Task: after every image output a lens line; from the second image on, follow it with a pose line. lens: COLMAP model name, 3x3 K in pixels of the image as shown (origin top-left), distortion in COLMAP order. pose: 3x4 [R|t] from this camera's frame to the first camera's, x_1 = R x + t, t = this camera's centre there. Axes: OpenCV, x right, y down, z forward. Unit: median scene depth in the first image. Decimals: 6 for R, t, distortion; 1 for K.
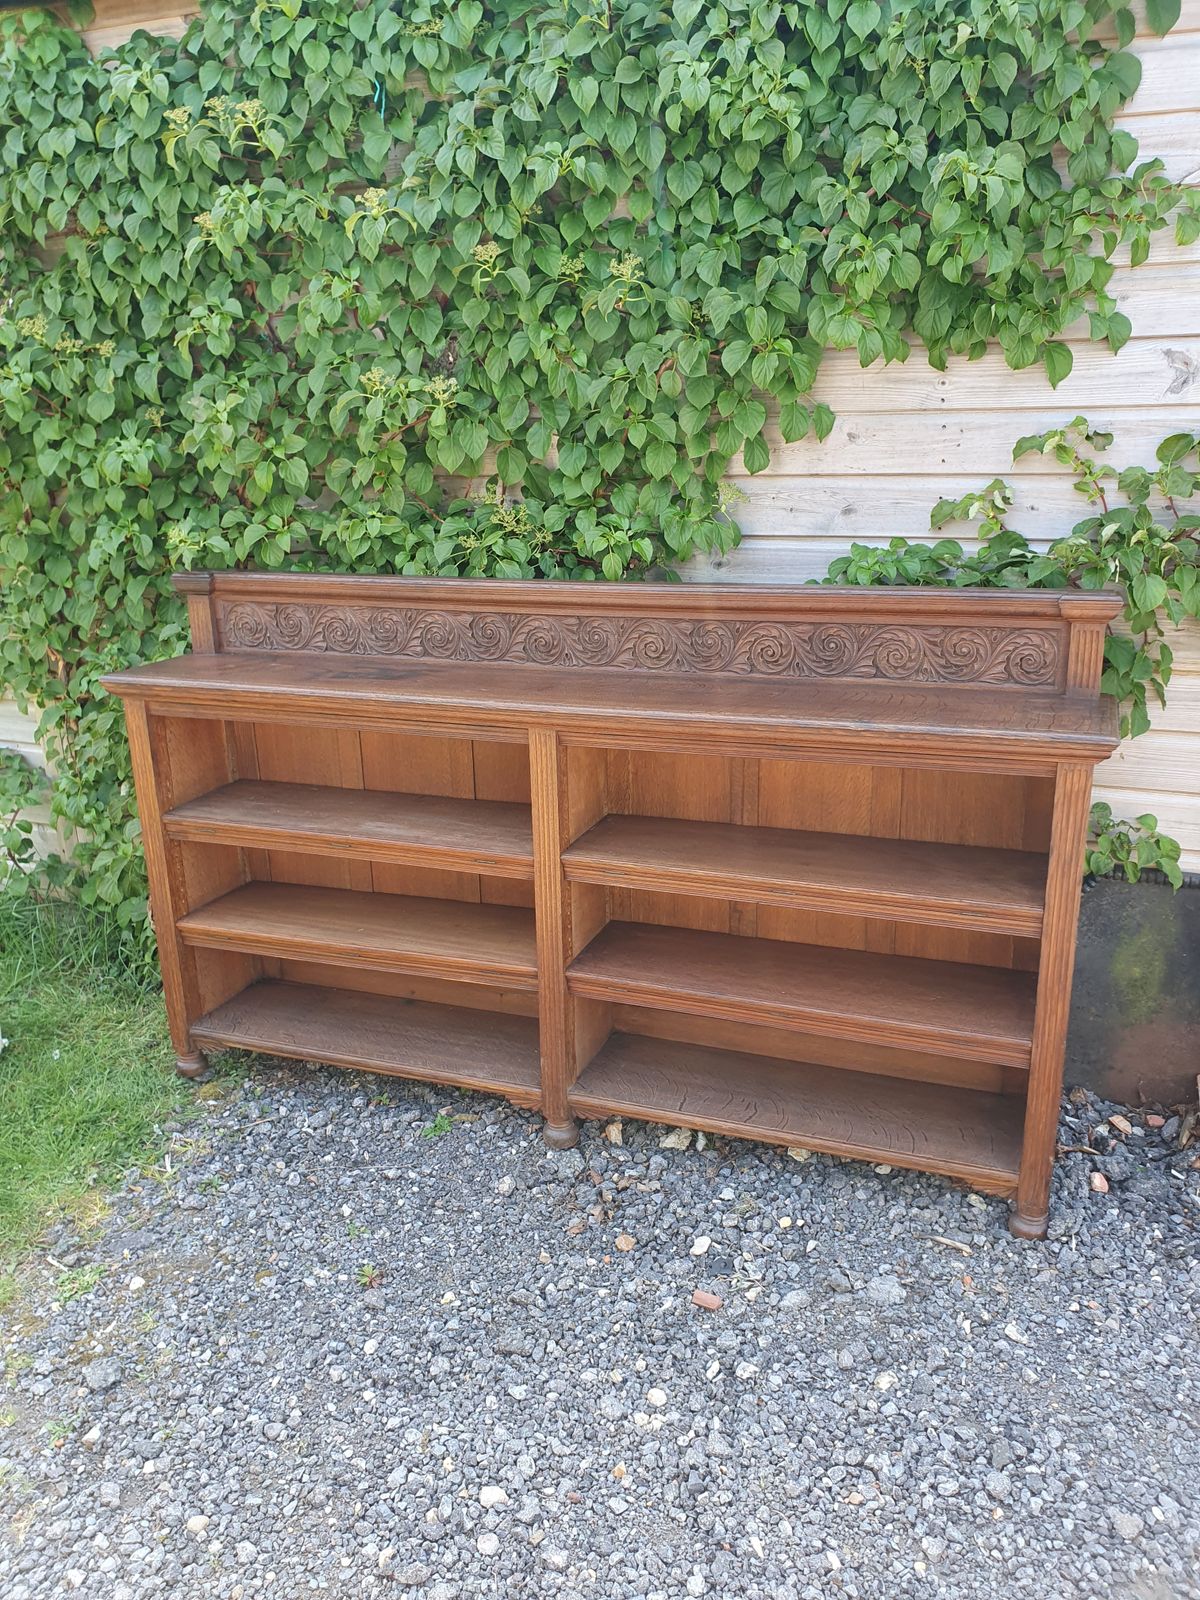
lens RADIAL K [[1271.0, 0, 611.0], [0, 1271.0, 800.1], [0, 0, 1]] dist [0.011277, -0.014349]
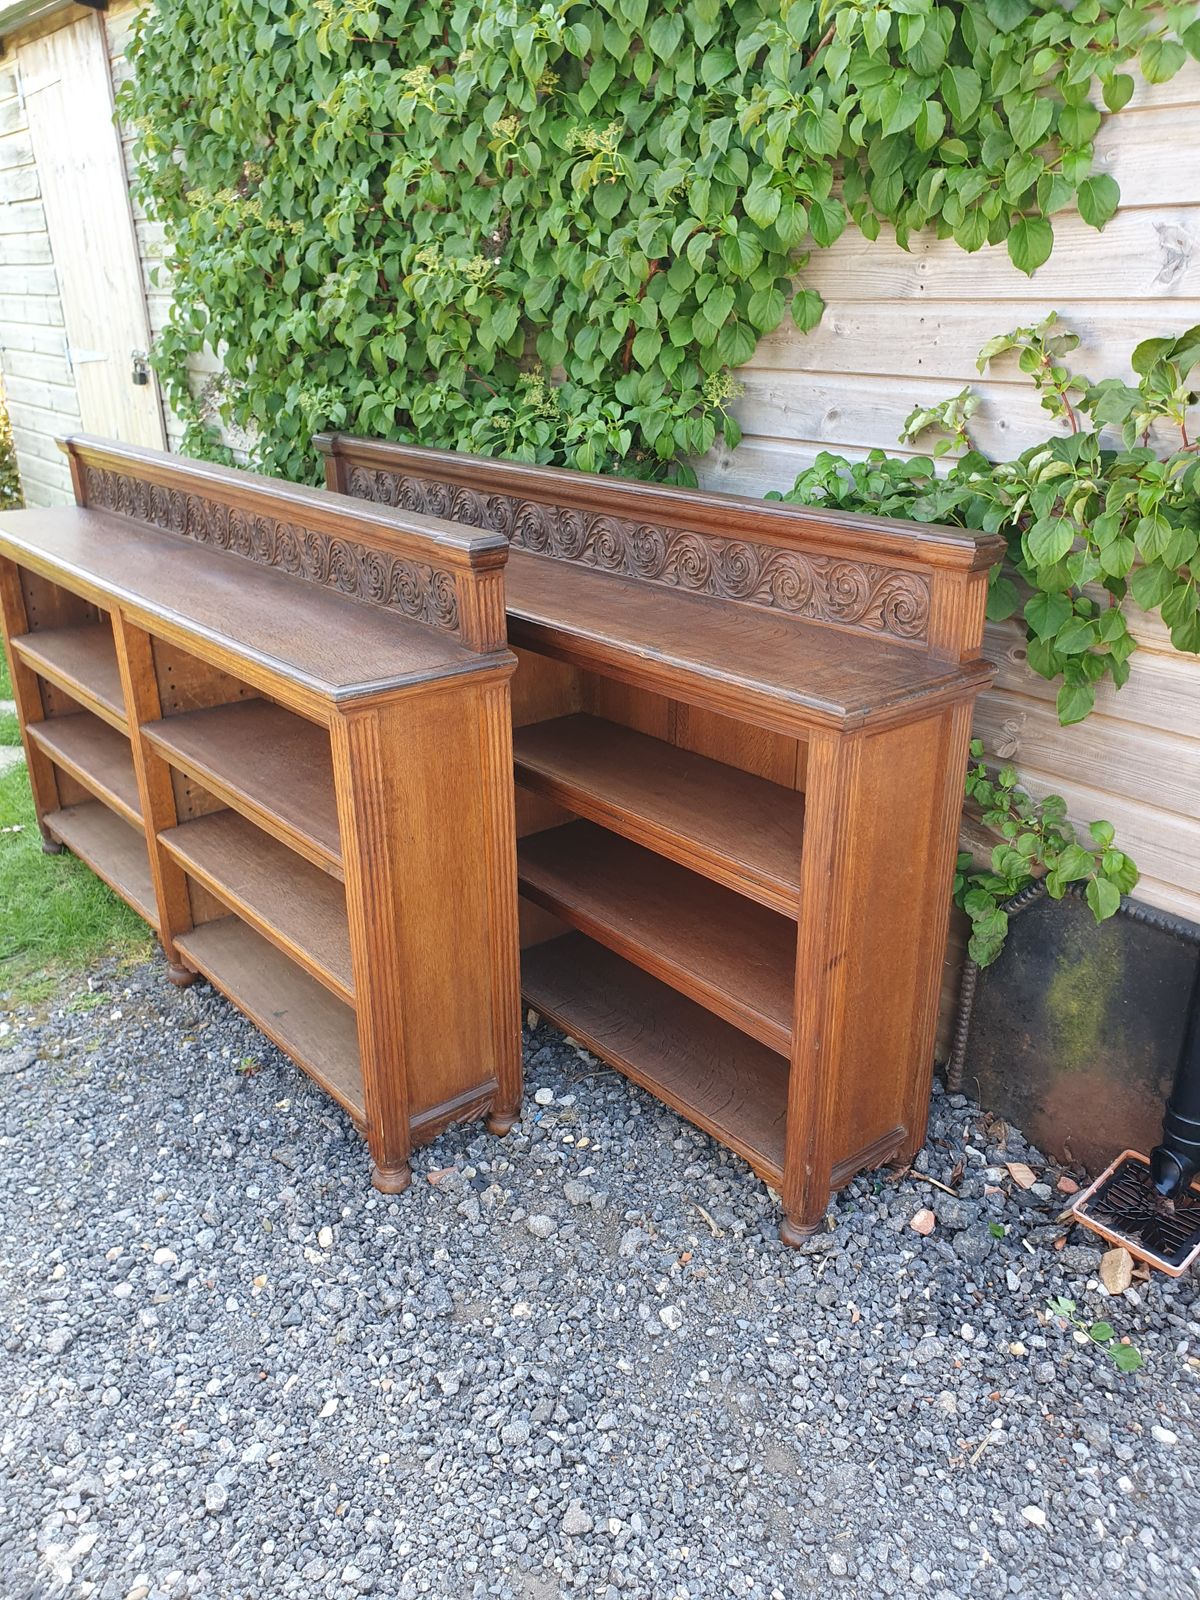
lens RADIAL K [[1271.0, 0, 602.1], [0, 1271.0, 795.8], [0, 0, 1]] dist [0.011277, -0.014349]
pose [[0.857129, 0.201385, -0.474104, 0.545362], [-0.154293, 0.978522, 0.136702, -0.067738], [0.491451, -0.044021, 0.869792, 0.150297]]
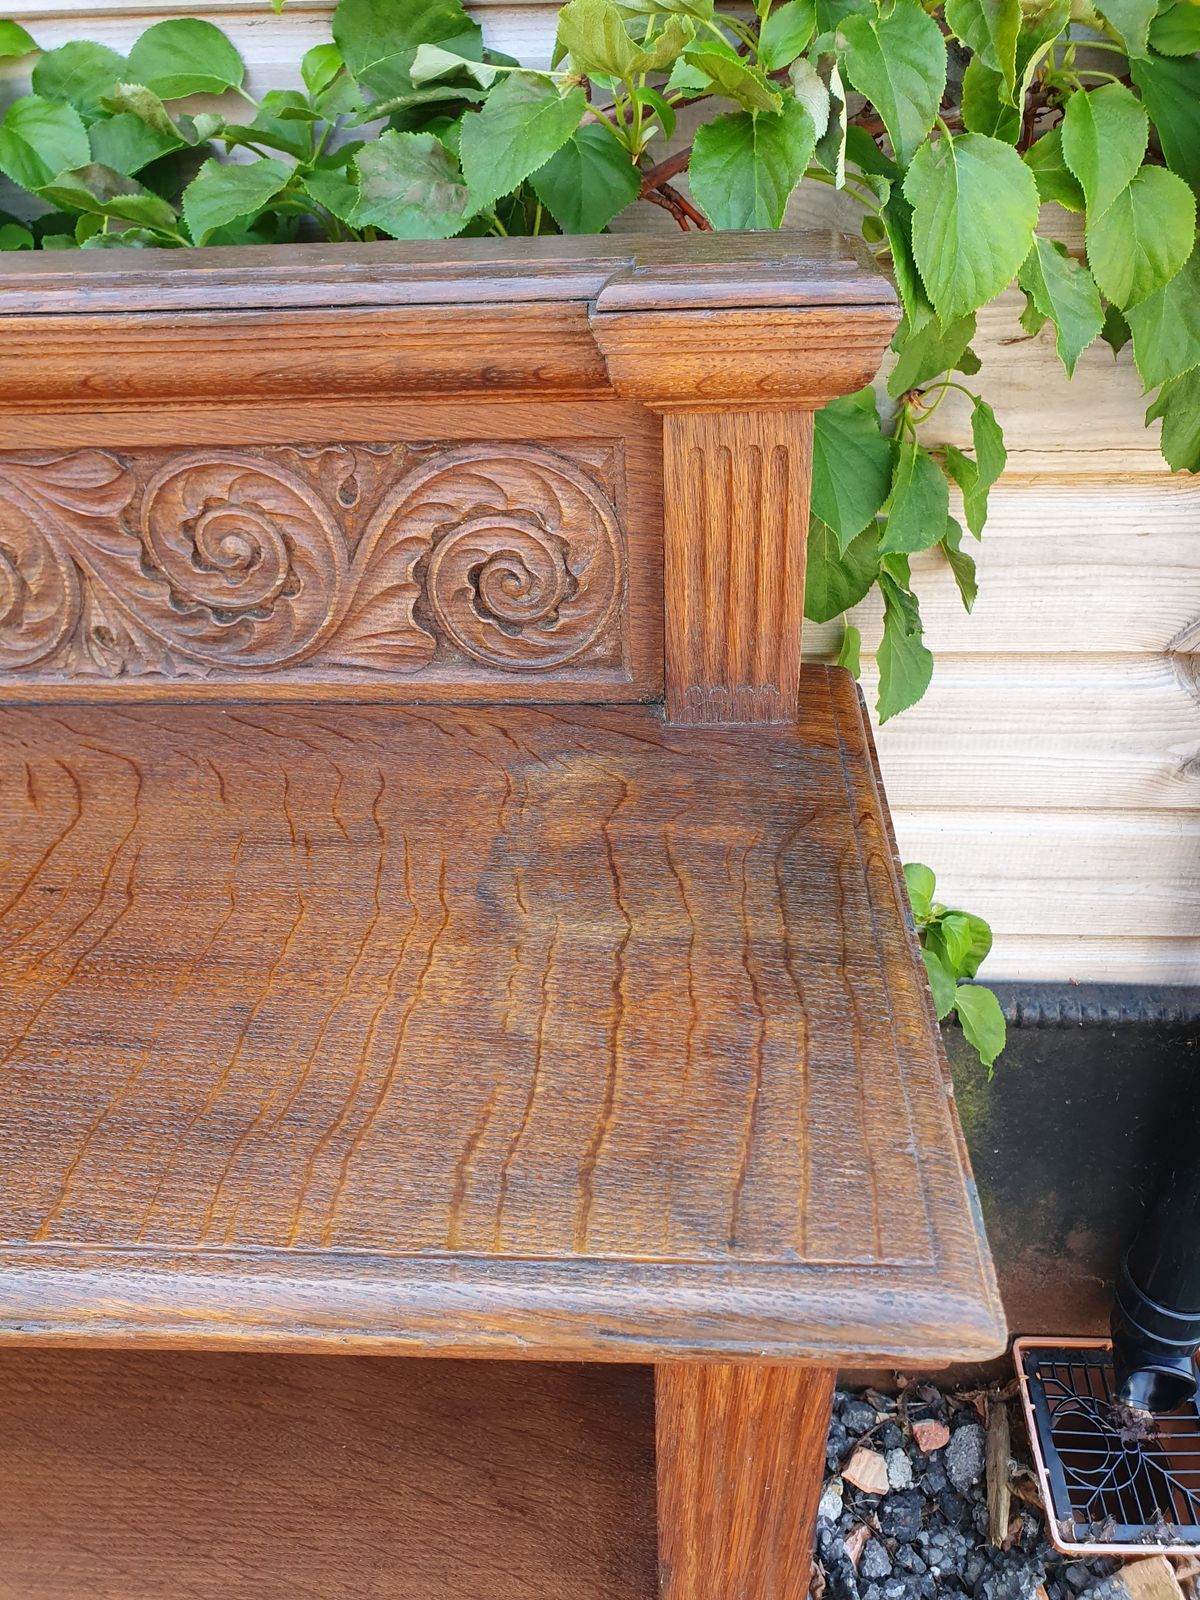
lens RADIAL K [[1271.0, 0, 601.8], [0, 1271.0, 803.8], [0, 0, 1]] dist [0.011277, -0.014349]
pose [[0.957972, -0.177013, 0.225733, 0.266636], [0.099415, 0.943006, 0.317577, -0.133394], [-0.269083, -0.281789, 0.920972, 0.718665]]
